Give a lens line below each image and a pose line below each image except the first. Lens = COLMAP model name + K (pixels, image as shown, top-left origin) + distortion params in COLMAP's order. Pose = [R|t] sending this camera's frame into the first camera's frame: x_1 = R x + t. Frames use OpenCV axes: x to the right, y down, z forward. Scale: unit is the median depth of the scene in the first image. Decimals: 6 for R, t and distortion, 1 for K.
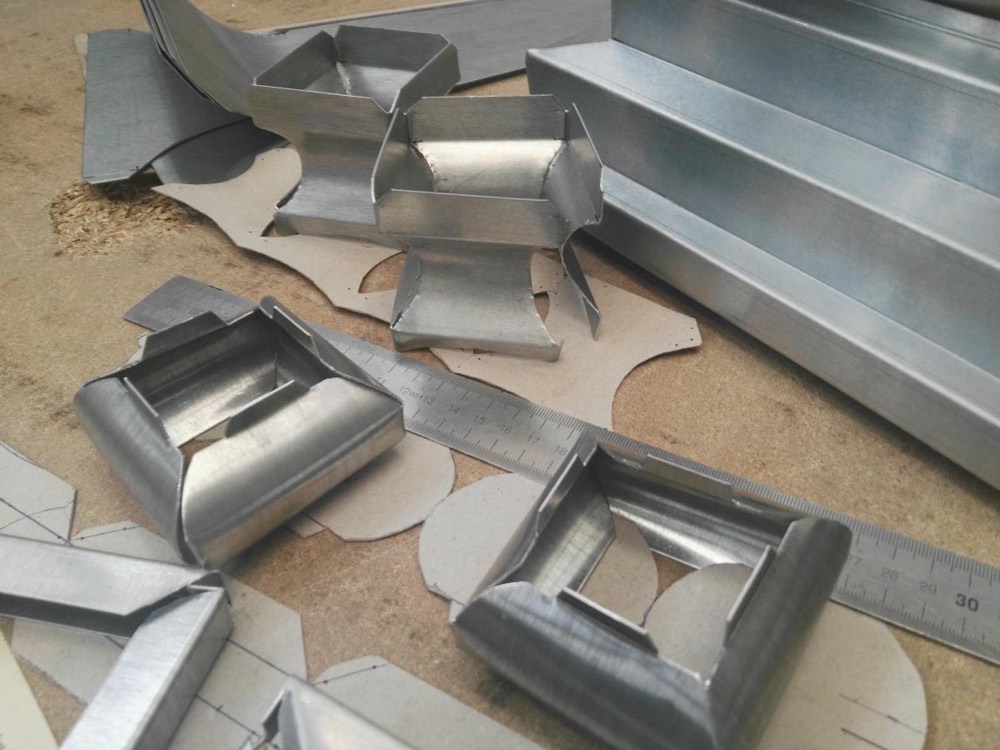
lens RADIAL K [[824.2, 0, 501.7], [0, 824.2, 352.2], [0, 0, 1]] dist [0.045101, -0.120826]
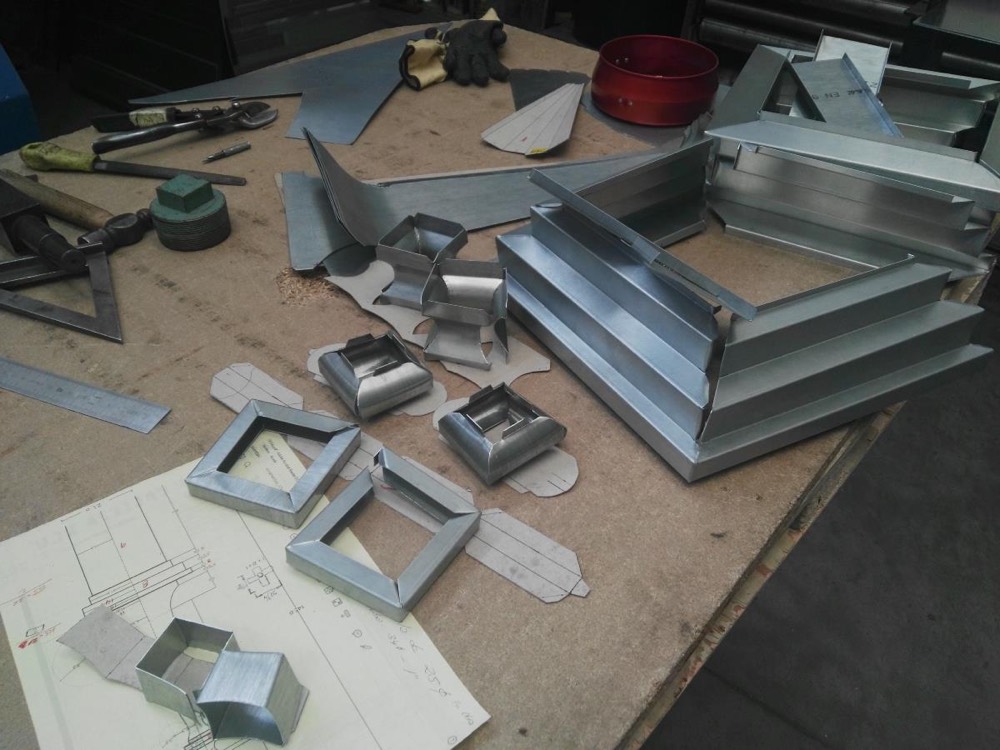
lens RADIAL K [[824.8, 0, 494.4], [0, 824.8, 374.0], [0, 0, 1]] dist [0.064802, -0.175289]
pose [[0.992541, 0.099074, -0.071039, 0.220499], [-0.099720, 0.995000, -0.005603, 0.028996], [0.070129, 0.012645, 0.997458, -1.249232]]
